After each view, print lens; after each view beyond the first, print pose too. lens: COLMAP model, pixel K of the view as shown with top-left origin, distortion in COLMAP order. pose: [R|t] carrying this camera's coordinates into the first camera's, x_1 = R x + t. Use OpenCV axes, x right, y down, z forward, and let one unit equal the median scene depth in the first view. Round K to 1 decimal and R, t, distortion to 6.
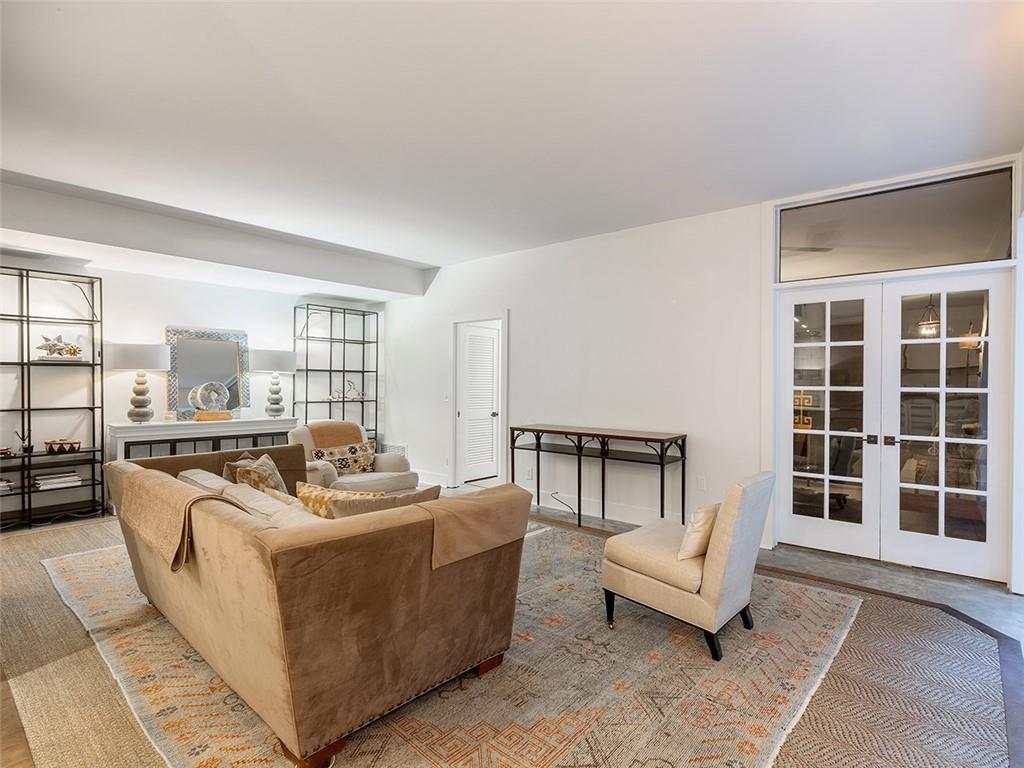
lens RADIAL K [[516.8, 0, 554.1], [0, 516.8, 386.0], [0, 0, 1]] dist [0.002103, -0.000010]
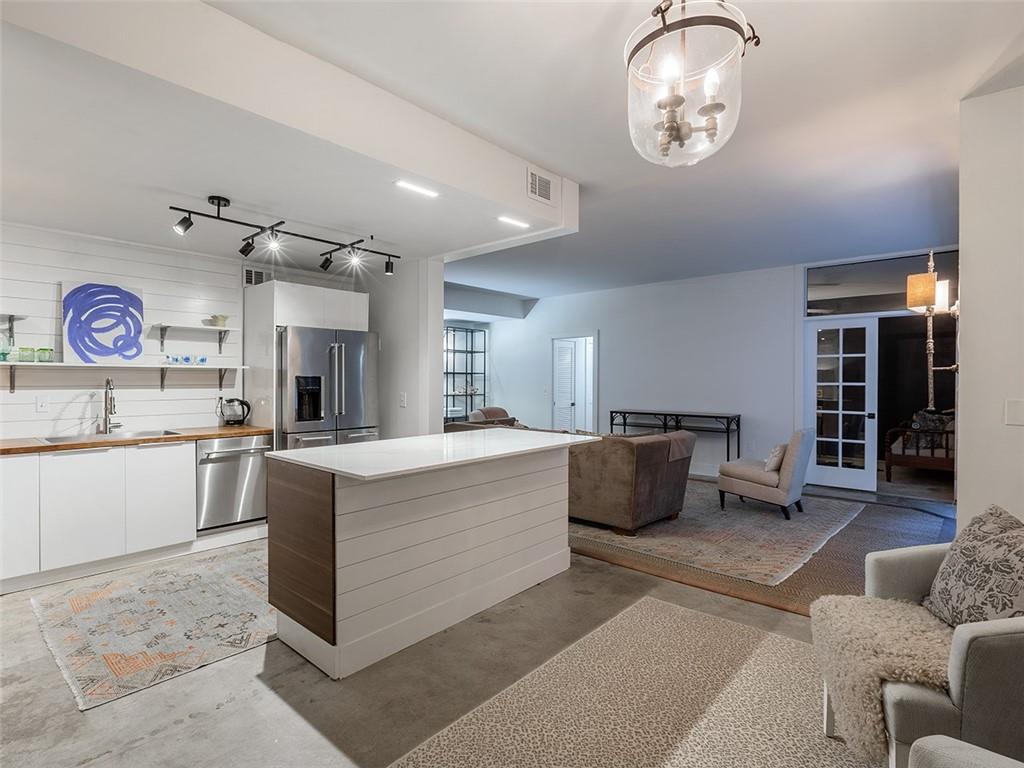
lens RADIAL K [[516.8, 0, 473.5], [0, 516.8, 385.2], [0, 0, 1]] dist [0.002103, -0.000010]
pose [[0.994500, -0.004082, -0.104654, -0.382116], [0.004413, 0.999986, 0.002935, -0.000698], [0.104641, -0.003380, 0.994504, -0.623007]]
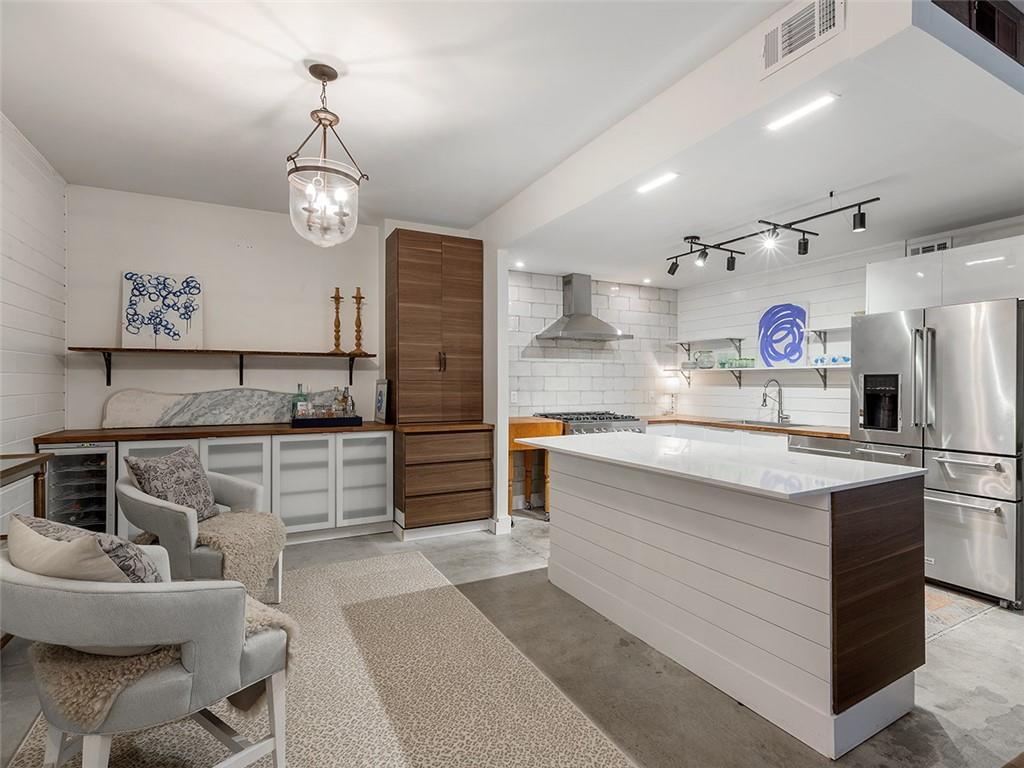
lens RADIAL K [[516.8, 0, 537.0], [0, 516.8, 385.9], [0, 0, 1]] dist [0.002103, -0.000010]
pose [[-0.384135, 0.000206, -0.923277, 0.148517], [-0.009675, 0.999944, 0.004249, 0.003522], [0.923226, 0.010565, -0.384111, 0.160205]]
